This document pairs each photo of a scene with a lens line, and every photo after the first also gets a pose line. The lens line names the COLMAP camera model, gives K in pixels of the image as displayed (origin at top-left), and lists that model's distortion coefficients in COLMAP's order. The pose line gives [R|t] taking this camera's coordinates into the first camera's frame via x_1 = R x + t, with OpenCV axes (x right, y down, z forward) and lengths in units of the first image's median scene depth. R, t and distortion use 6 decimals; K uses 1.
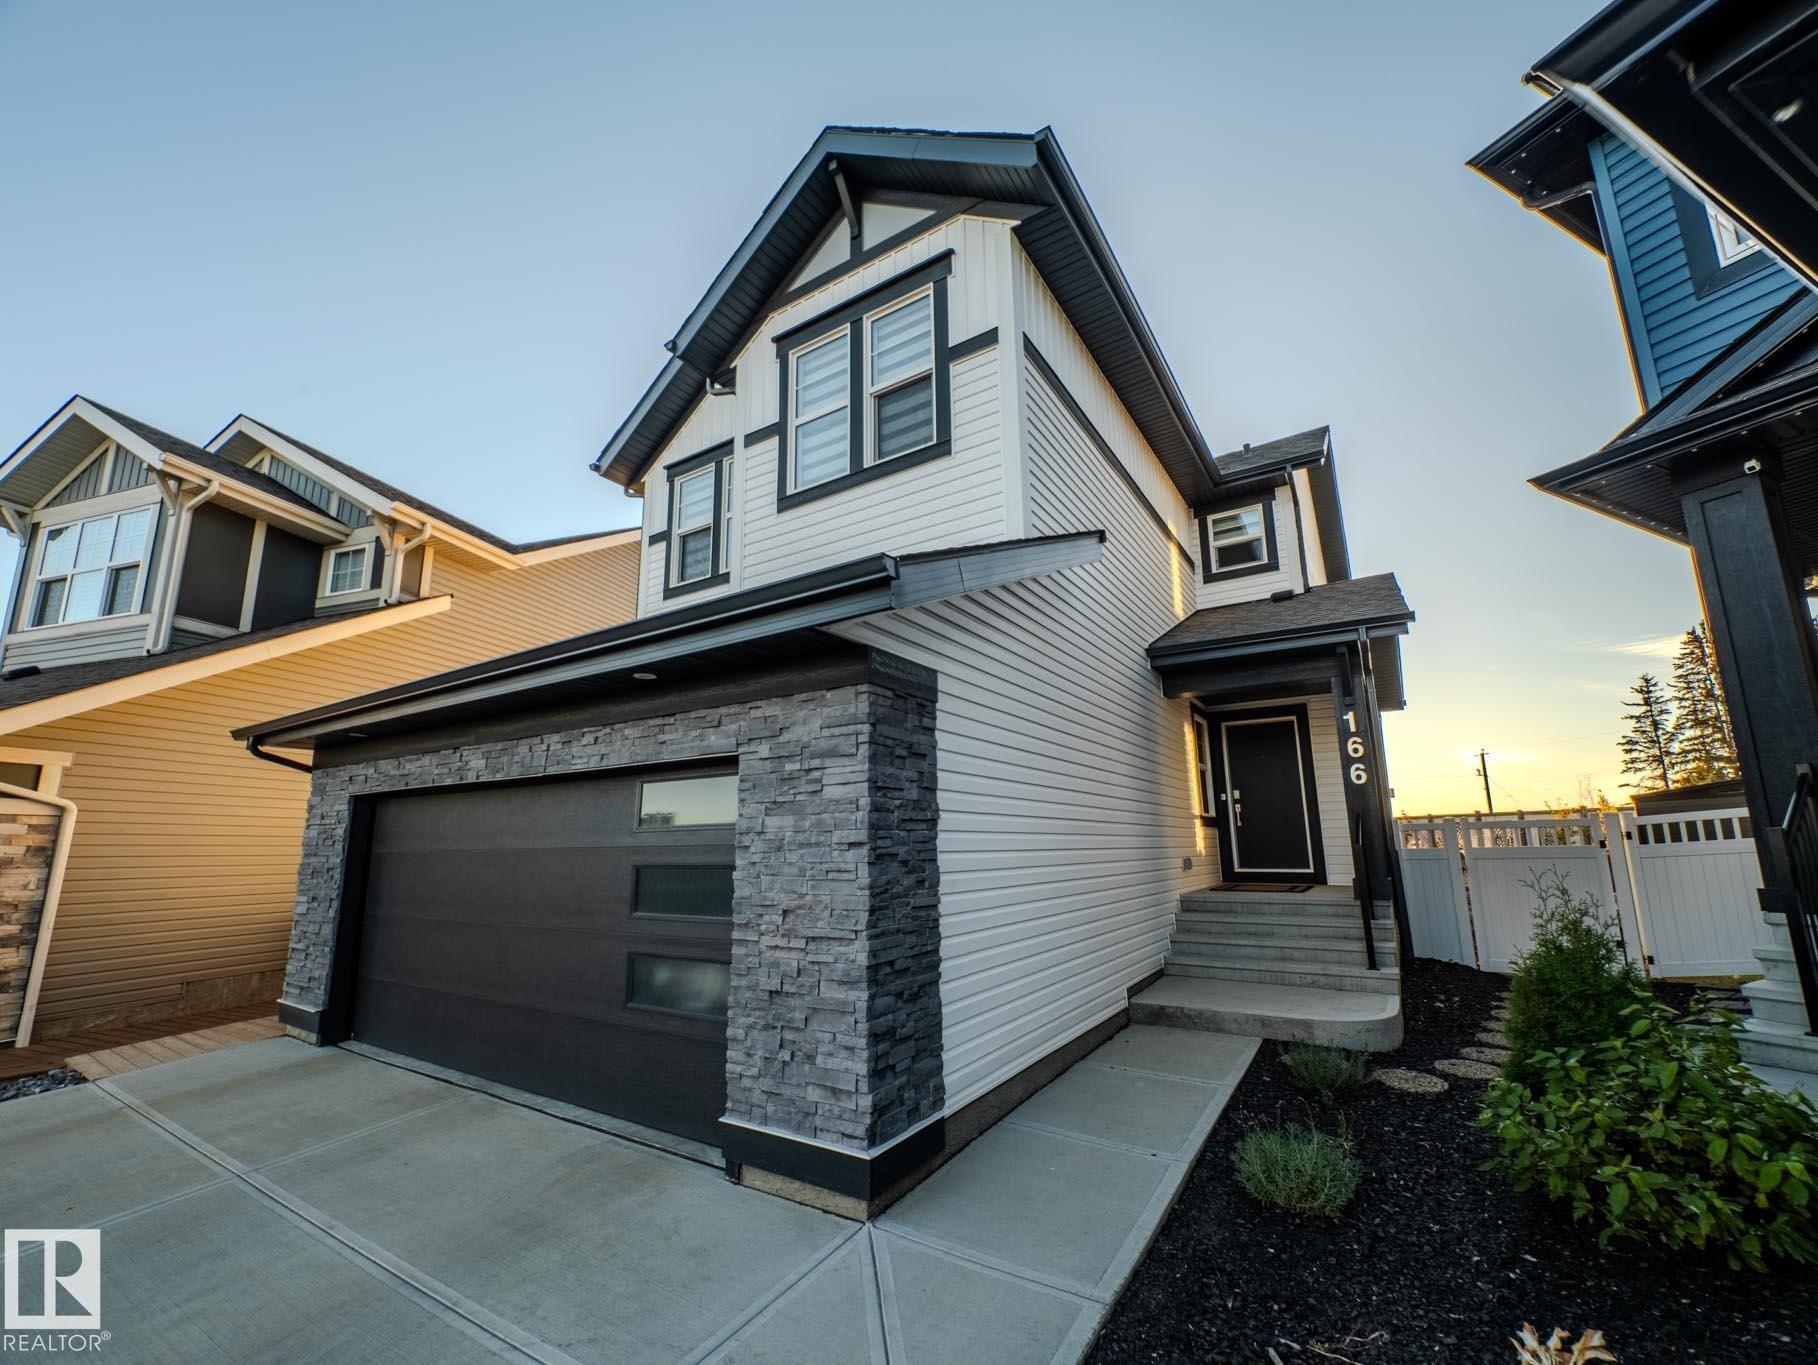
lens RADIAL K [[747.2, 0, 912.8], [0, 747.2, 695.2], [0, 0, 1]] dist [-0.004987, -0.001780]
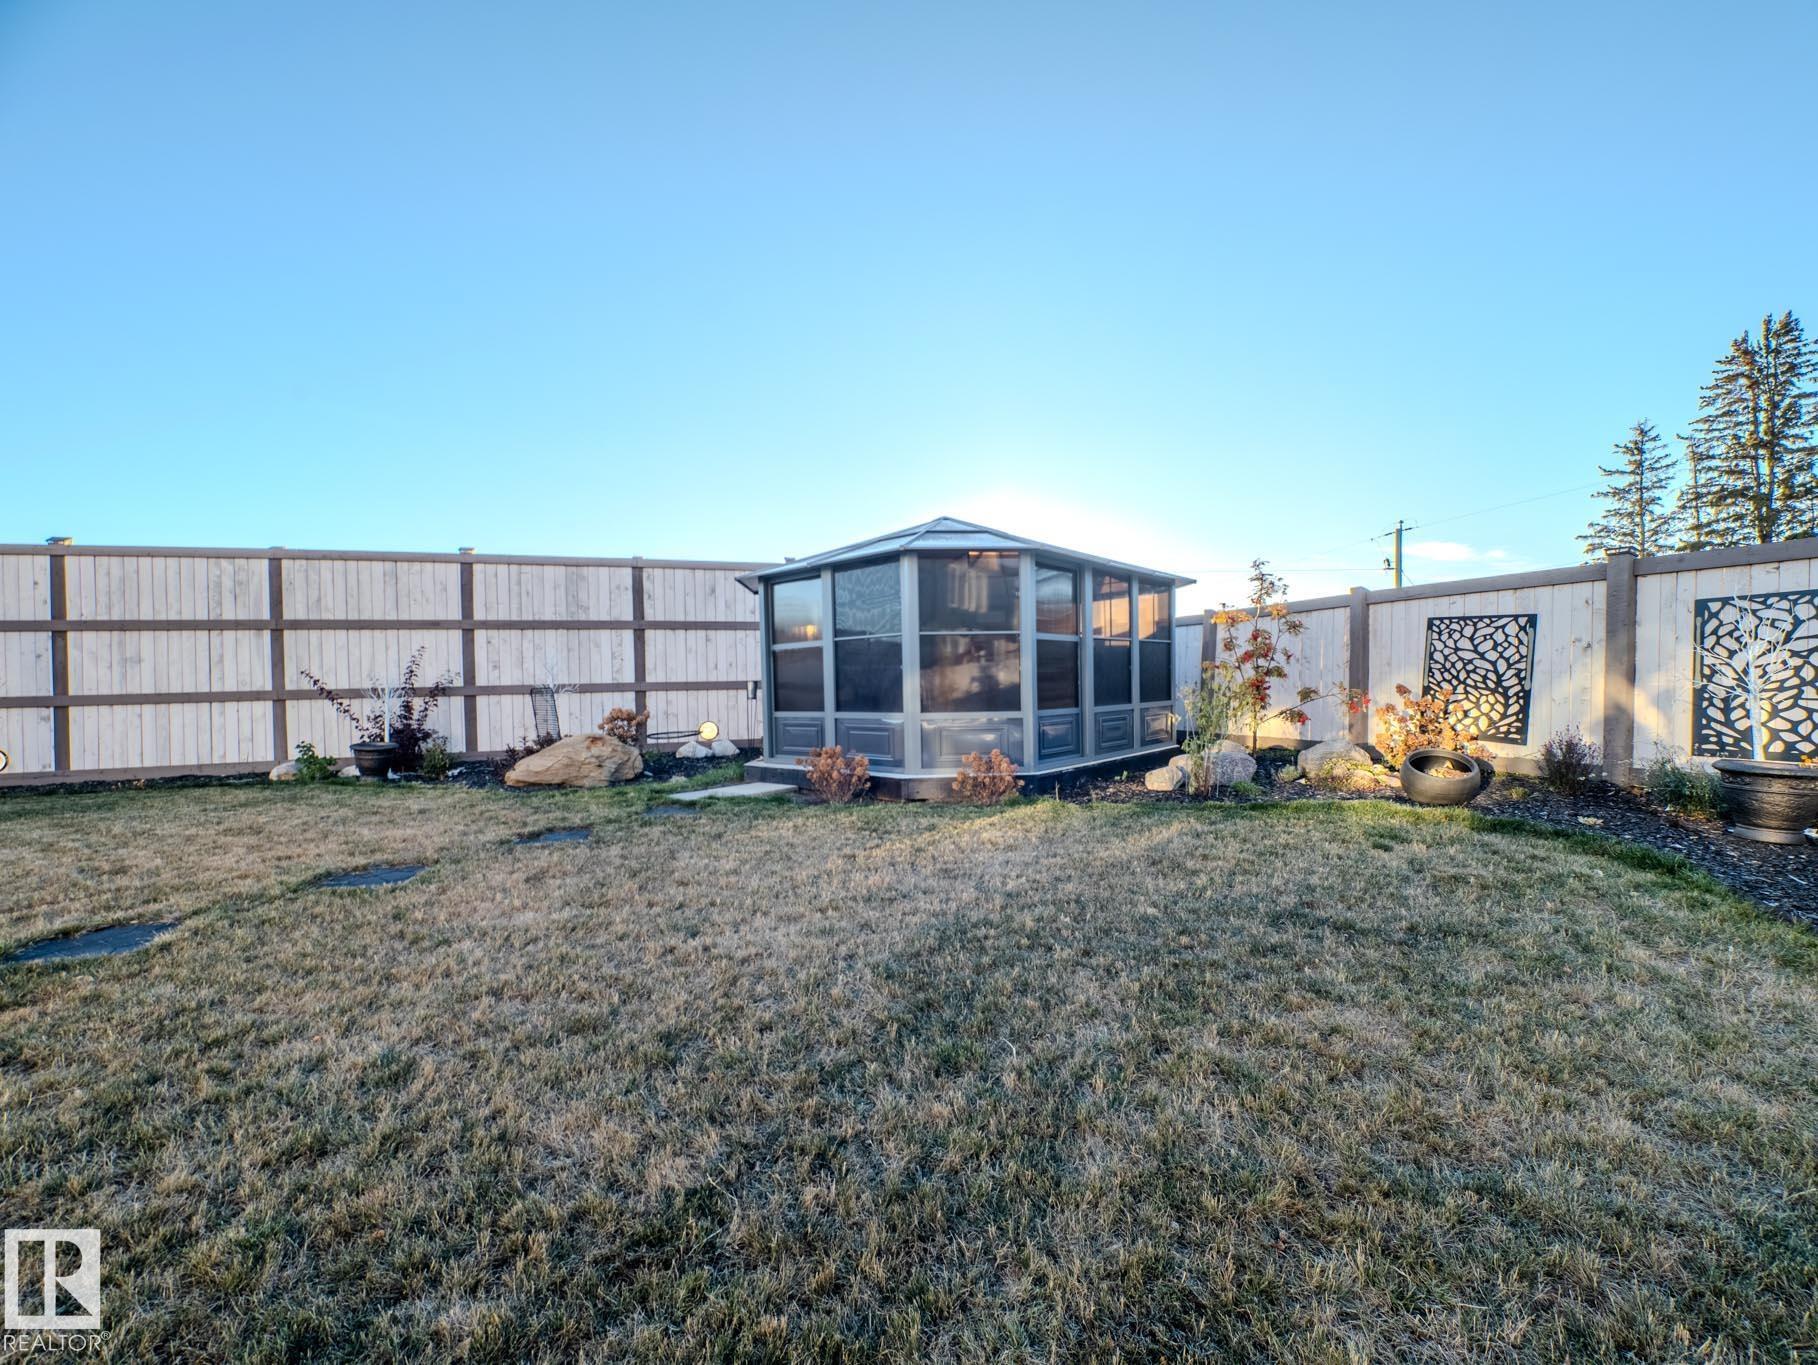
lens RADIAL K [[747.2, 0, 924.2], [0, 747.2, 705.1], [0, 0, 1]] dist [-0.004987, -0.001780]
pose [[0.984798, 0.002584, 0.173685, 0.393584], [-0.040125, 0.976232, 0.212983, 0.125886], [-0.169007, -0.216715, 0.961494, 0.614862]]
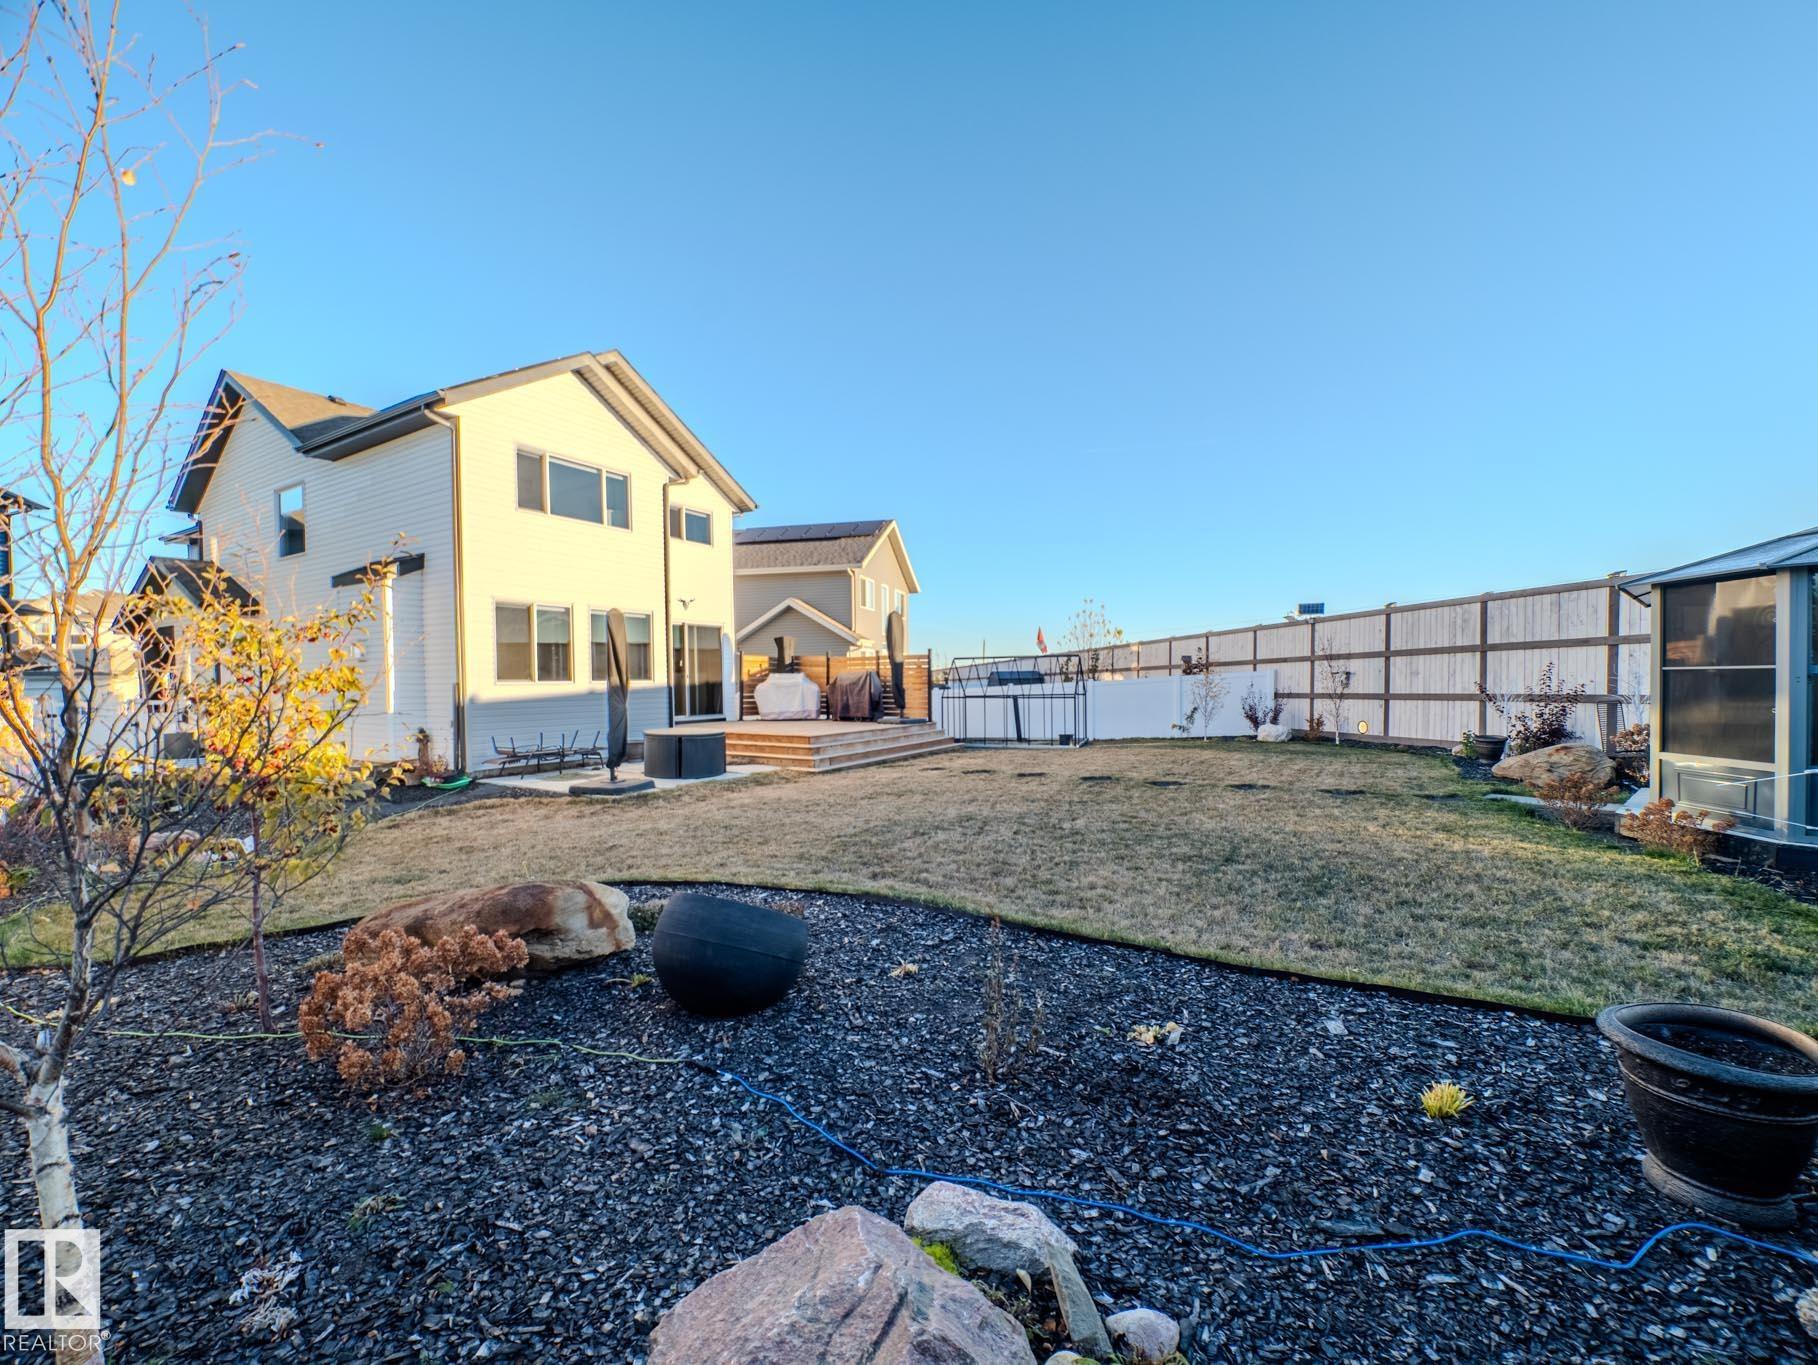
lens RADIAL K [[747.2, 0, 912.8], [0, 747.2, 689.0], [0, 0, 1]] dist [-0.004987, -0.001780]
pose [[0.044430, 0.031137, -0.998527, 0.548835], [0.200190, 0.978963, 0.039435, 0.113542], [0.978749, -0.201648, 0.037262, 0.614792]]
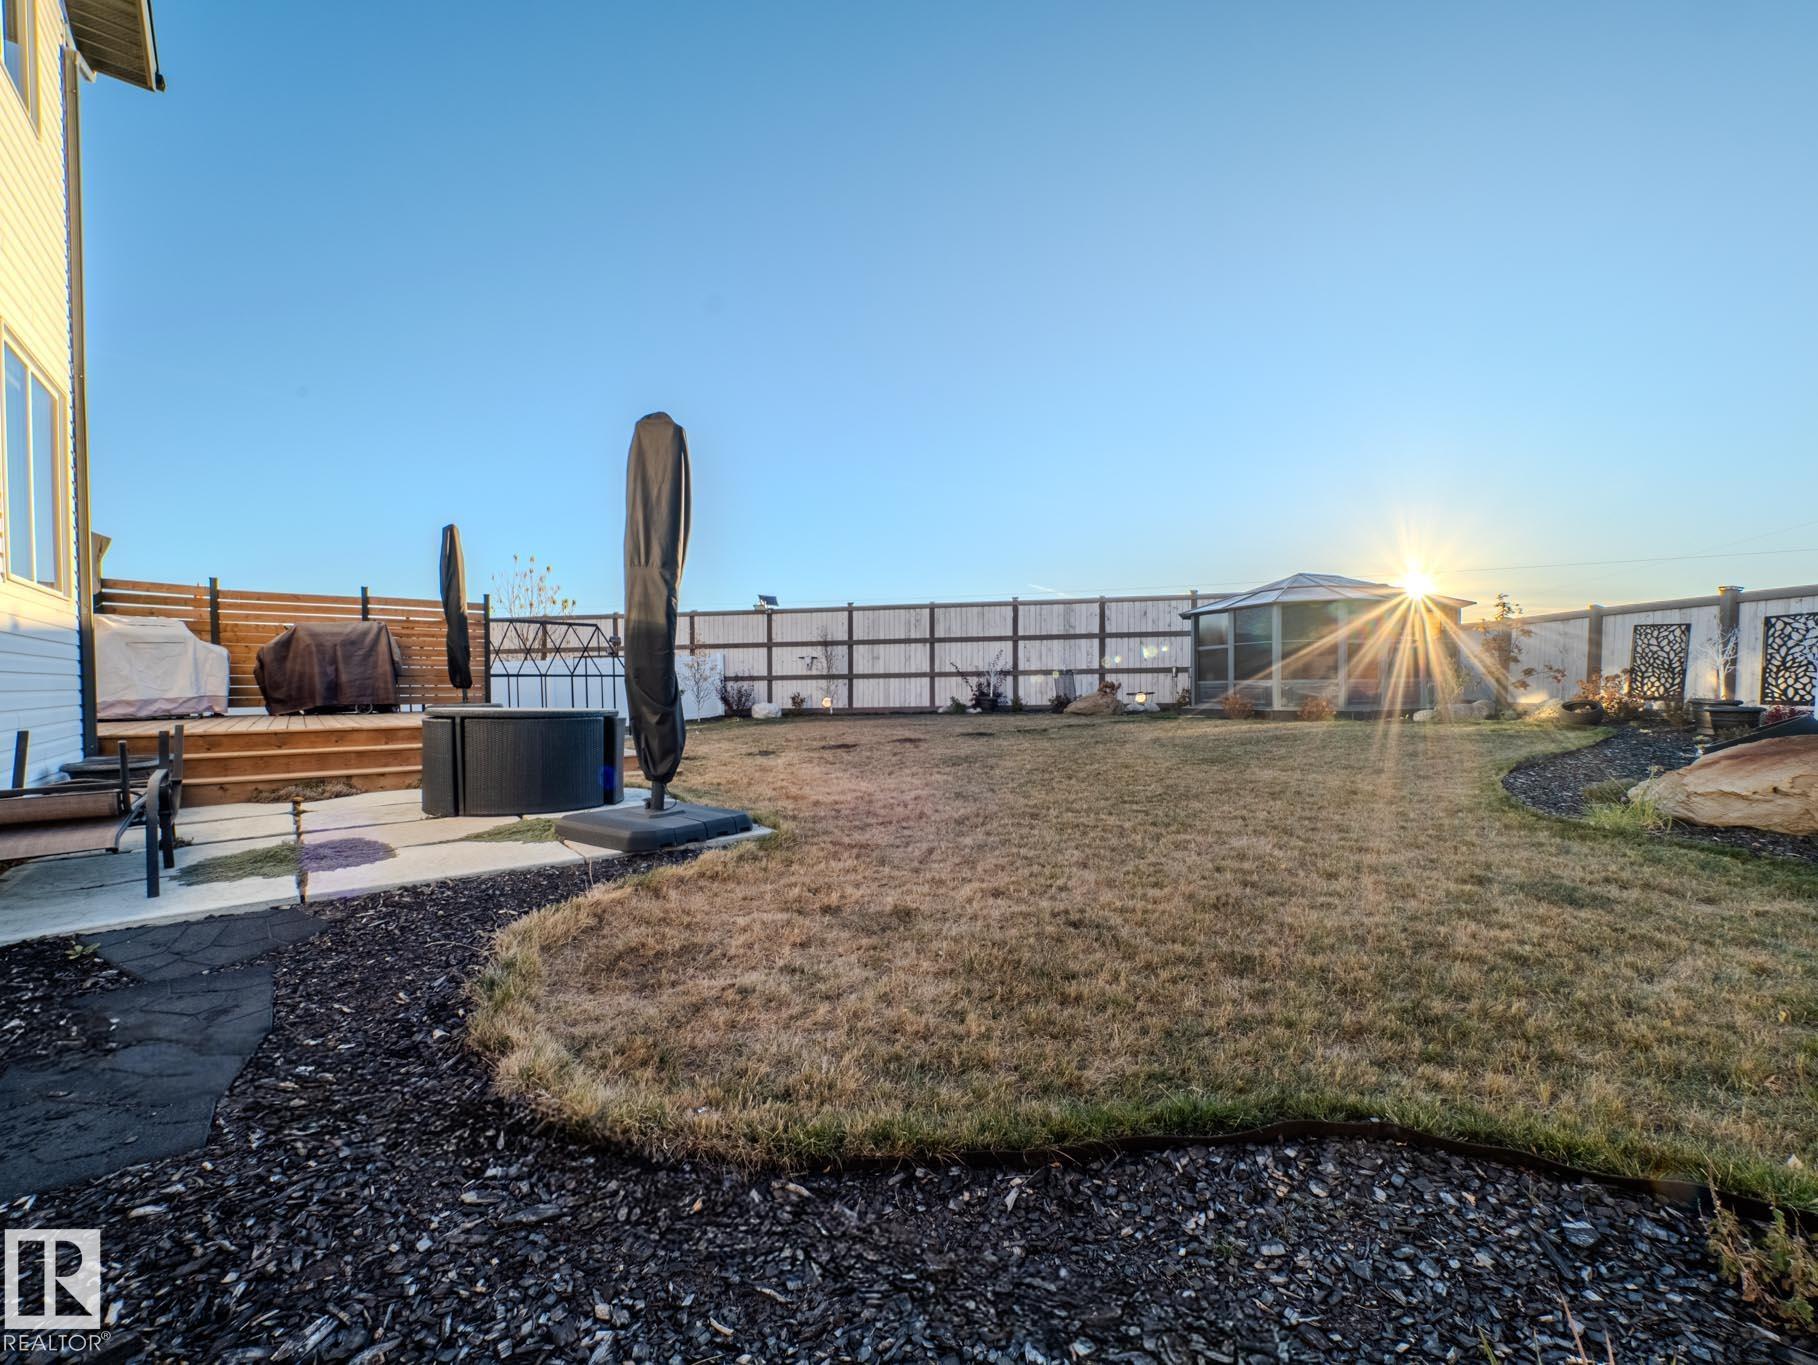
lens RADIAL K [[747.2, 0, 910.4], [0, 747.2, 678.3], [0, 0, 1]] dist [-0.004987, -0.001780]
pose [[0.952834, 0.012233, -0.303244, 0.367459], [0.046088, 0.981767, 0.184418, 0.094960], [0.299971, -0.189696, 0.934897, 0.427142]]
